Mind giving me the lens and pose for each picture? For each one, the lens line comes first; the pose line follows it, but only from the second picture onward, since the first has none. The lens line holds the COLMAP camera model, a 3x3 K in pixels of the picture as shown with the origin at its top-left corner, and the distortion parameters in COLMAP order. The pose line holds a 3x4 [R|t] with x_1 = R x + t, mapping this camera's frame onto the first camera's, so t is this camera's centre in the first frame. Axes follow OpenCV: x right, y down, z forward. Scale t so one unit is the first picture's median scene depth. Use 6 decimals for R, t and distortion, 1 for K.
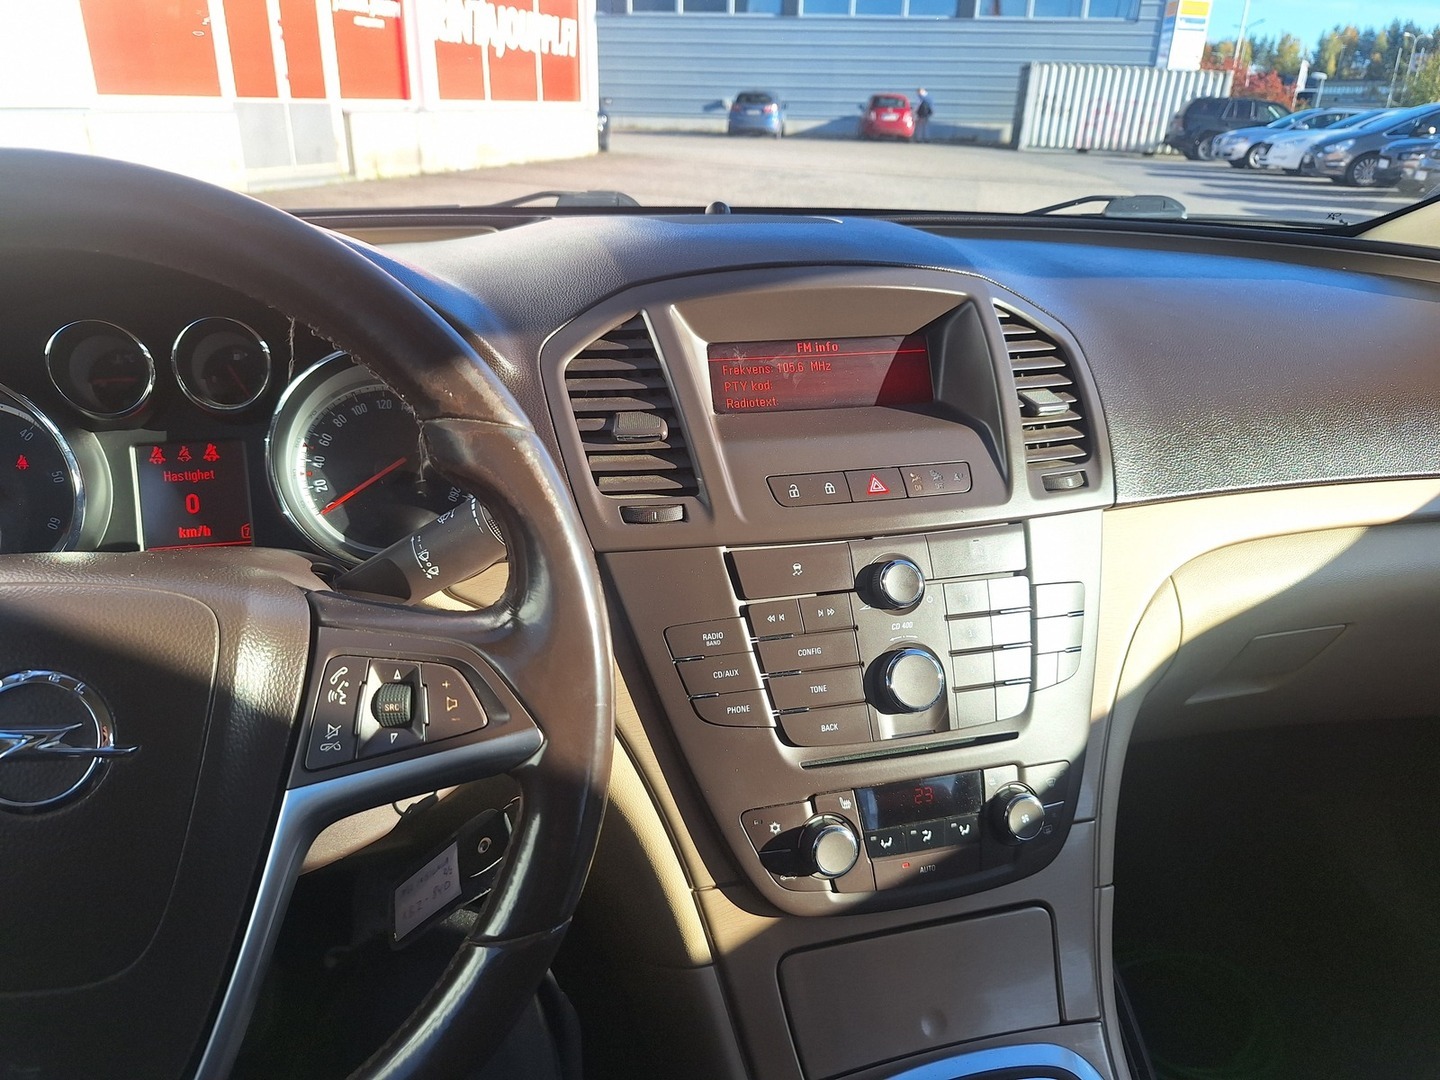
lens RADIAL K [[1027.0, 0, 720.0], [0, 1027.0, 540.0], [0, 0, 1]] dist [0.125413, -0.124208]
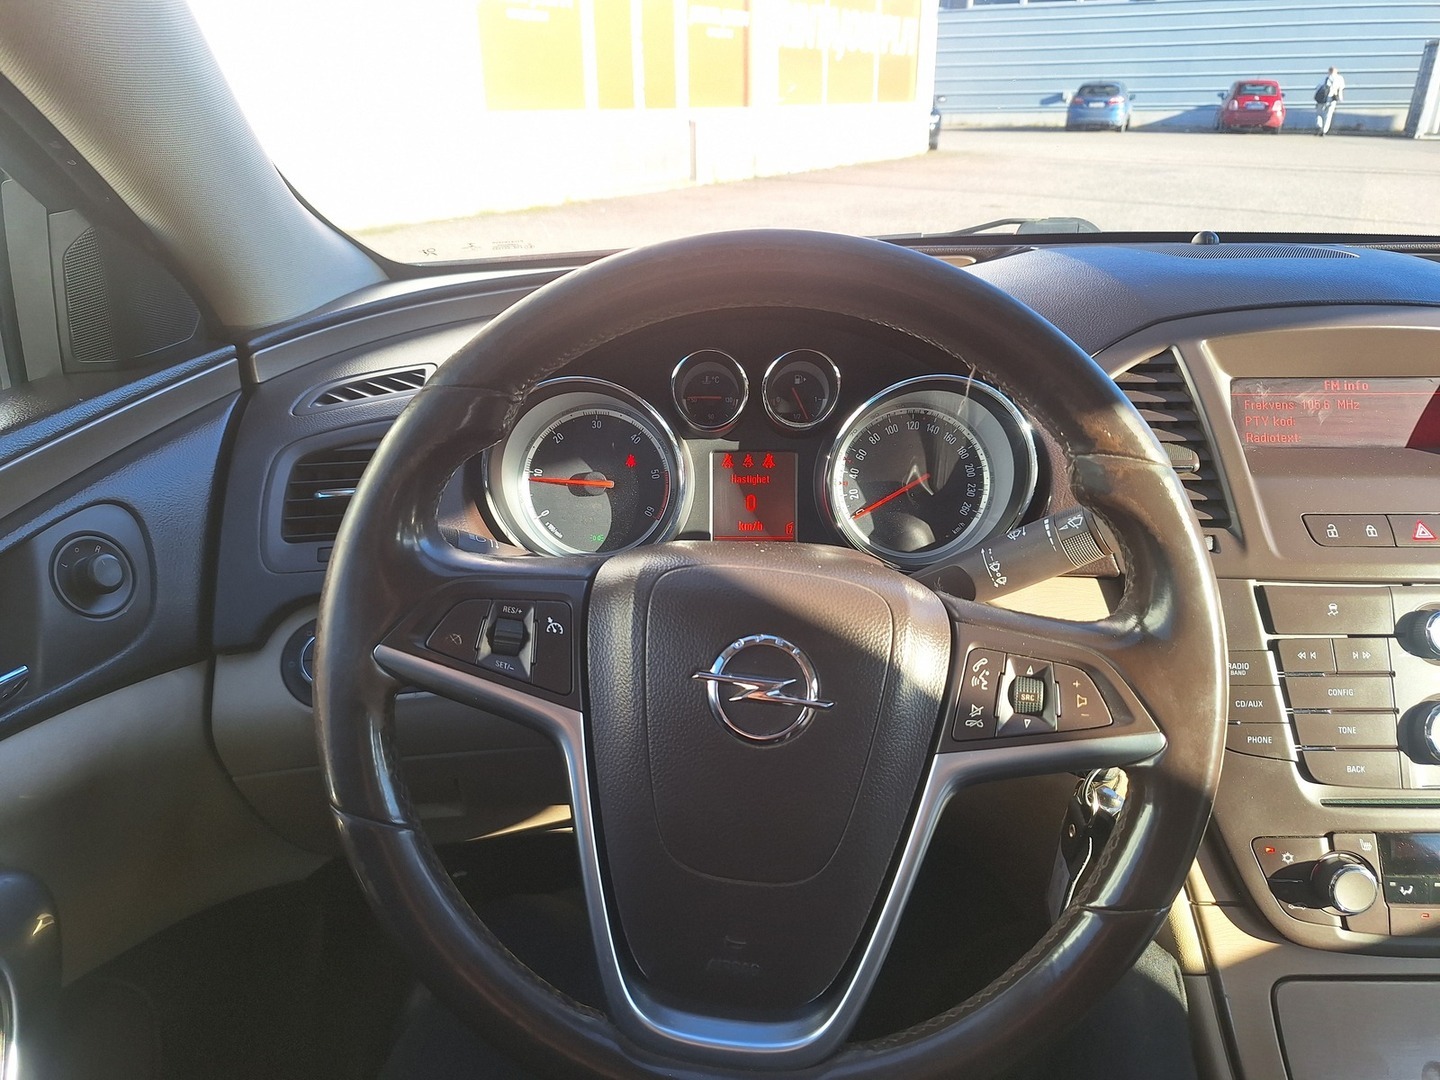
lens RADIAL K [[1054.1, 0, 724.9], [0, 1054.1, 561.8], [0, 0, 1]] dist [0.026306, -0.002618]
pose [[0.962031, 0.085220, -0.259294, -0.230429], [-0.081296, 0.996355, 0.025842, 0.003489], [0.260552, -0.003781, 0.965453, -0.158078]]
